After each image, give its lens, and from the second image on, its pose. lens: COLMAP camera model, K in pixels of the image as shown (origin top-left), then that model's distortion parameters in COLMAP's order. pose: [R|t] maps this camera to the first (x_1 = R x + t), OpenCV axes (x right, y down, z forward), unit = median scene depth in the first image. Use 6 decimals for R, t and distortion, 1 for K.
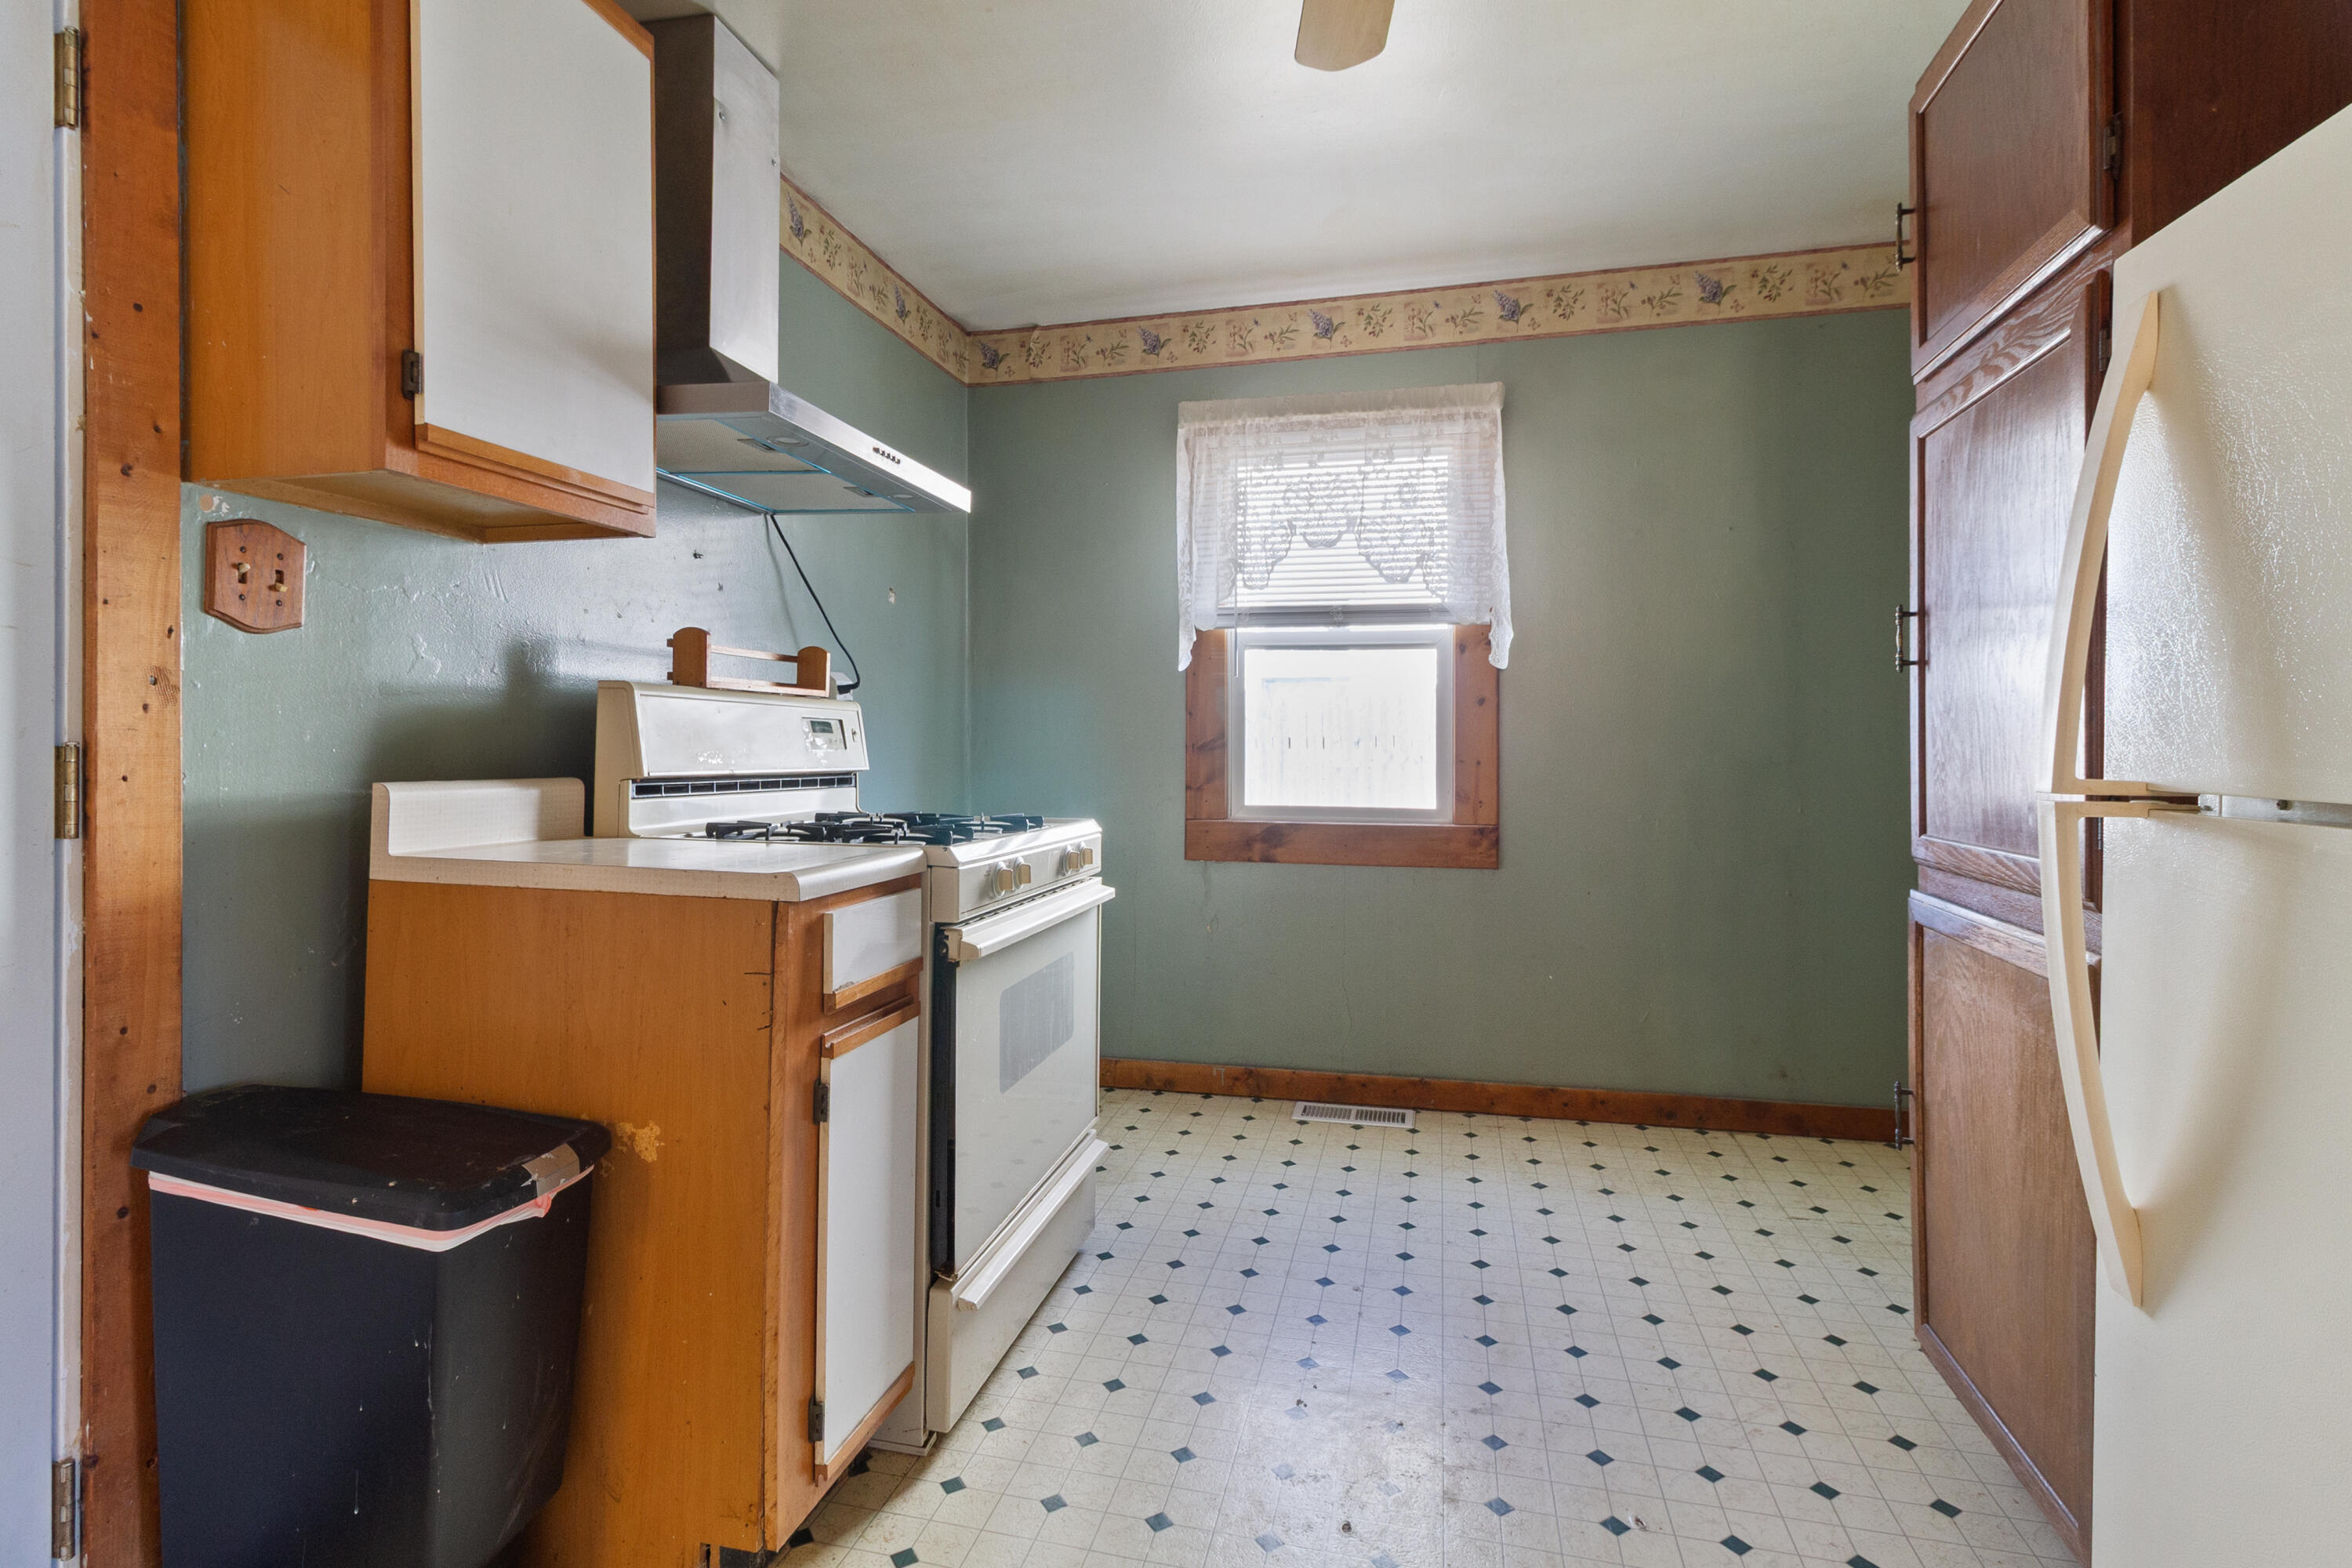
lens RADIAL K [[1112.7, 0, 1173.2], [0, 1112.7, 749.3], [0, 0, 1]] dist [0.000874, 0.000468]
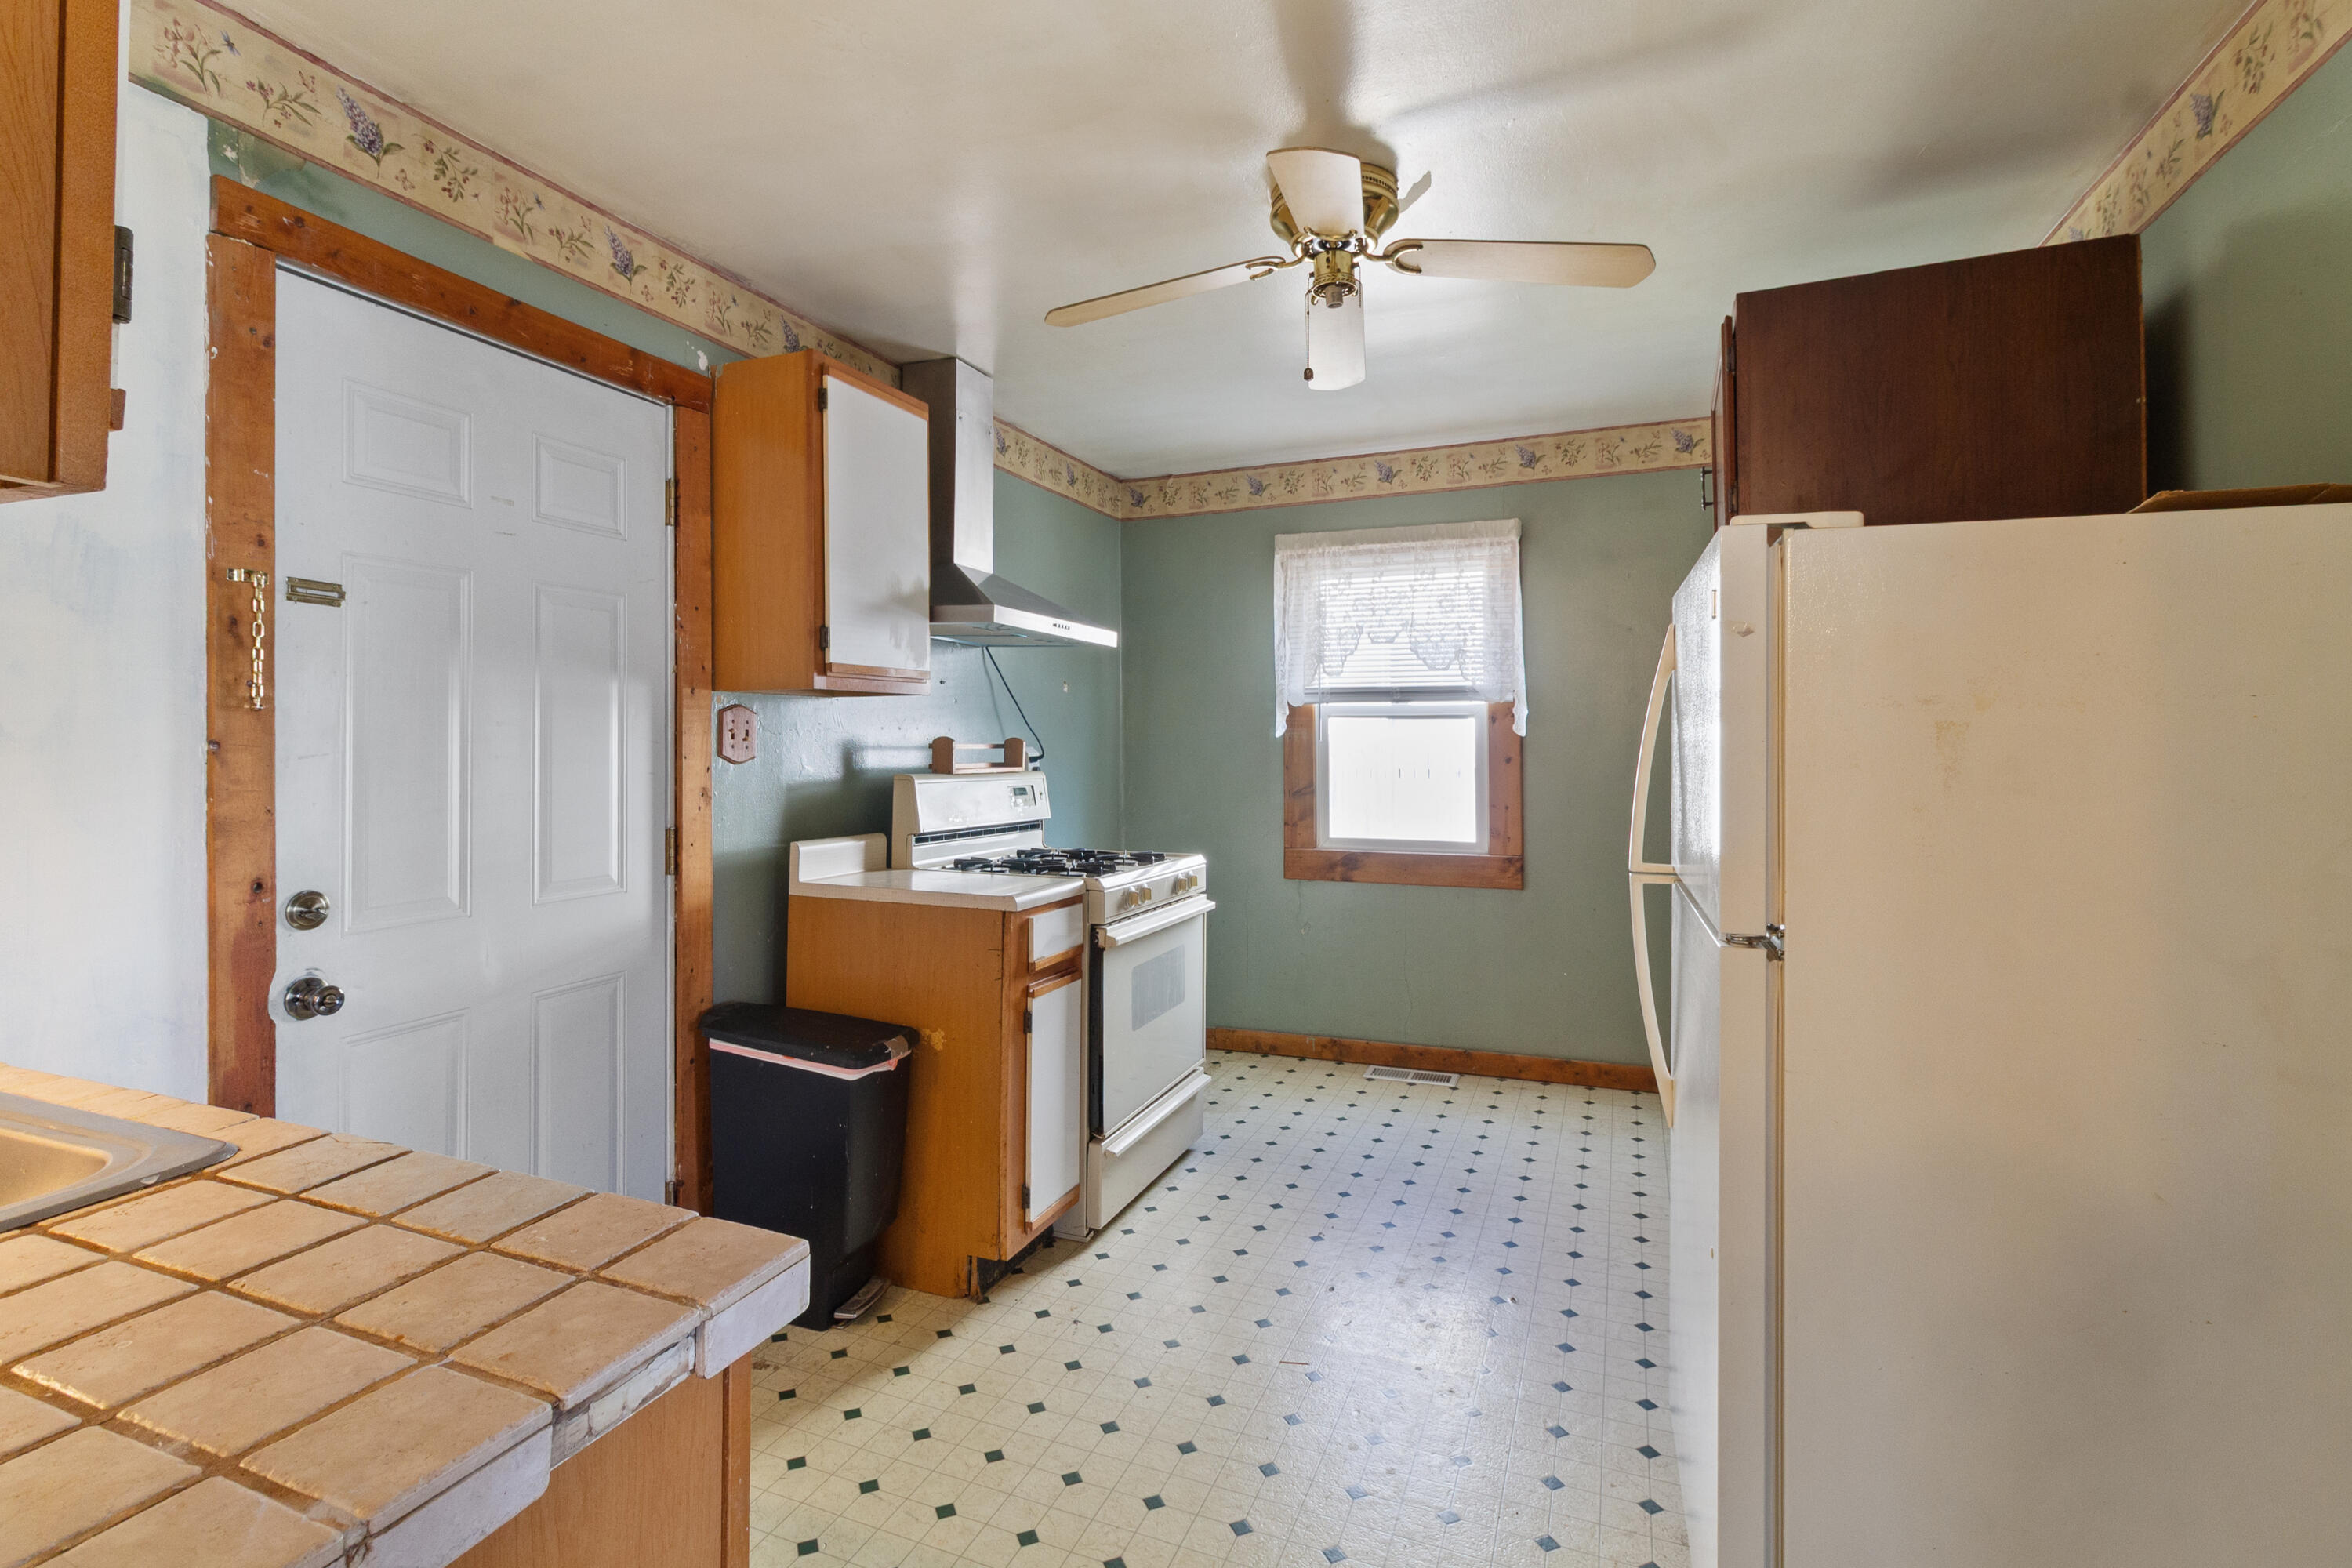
lens RADIAL K [[1112.7, 0, 1173.2], [0, 1112.7, 749.3], [0, 0, 1]] dist [0.000874, 0.000468]
pose [[0.988238, -0.005097, -0.152841, 0.115143], [0.004906, 0.999987, -0.001622, -0.071882], [0.152847, 0.000853, 0.988250, -0.441988]]
